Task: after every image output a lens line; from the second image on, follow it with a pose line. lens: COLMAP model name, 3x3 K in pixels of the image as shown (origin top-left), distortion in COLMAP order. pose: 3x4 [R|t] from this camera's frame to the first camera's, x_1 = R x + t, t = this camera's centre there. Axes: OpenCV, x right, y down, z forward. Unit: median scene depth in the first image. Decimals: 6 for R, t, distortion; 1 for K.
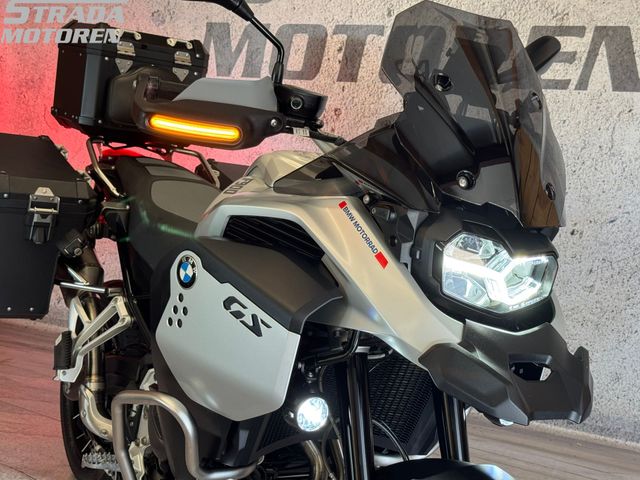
lens RADIAL K [[929.1, 0, 329.7], [0, 929.1, 226.7], [0, 0, 1]] dist [0.154475, 0.000000]
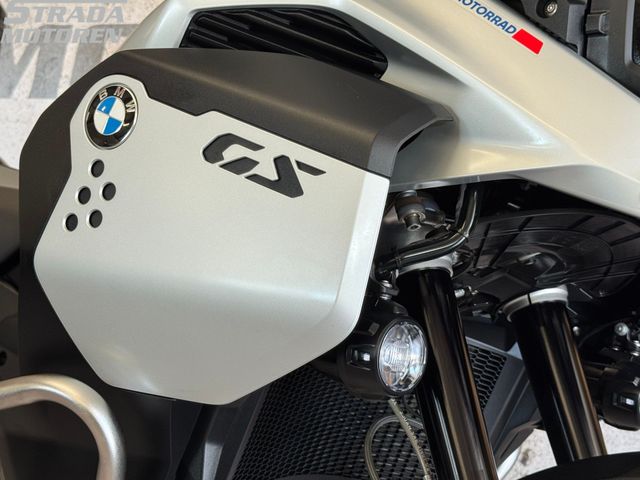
lens RADIAL K [[1030.6, 0, 319.7], [0, 1030.6, 239.2], [0, 0, 1]] dist [0.098935, 0.000000]
pose [[0.966091, -0.004430, 0.258164, -0.189192], [0.051315, 0.983202, -0.175158, 0.218869], [-0.253051, 0.182466, 0.950090, 0.450015]]
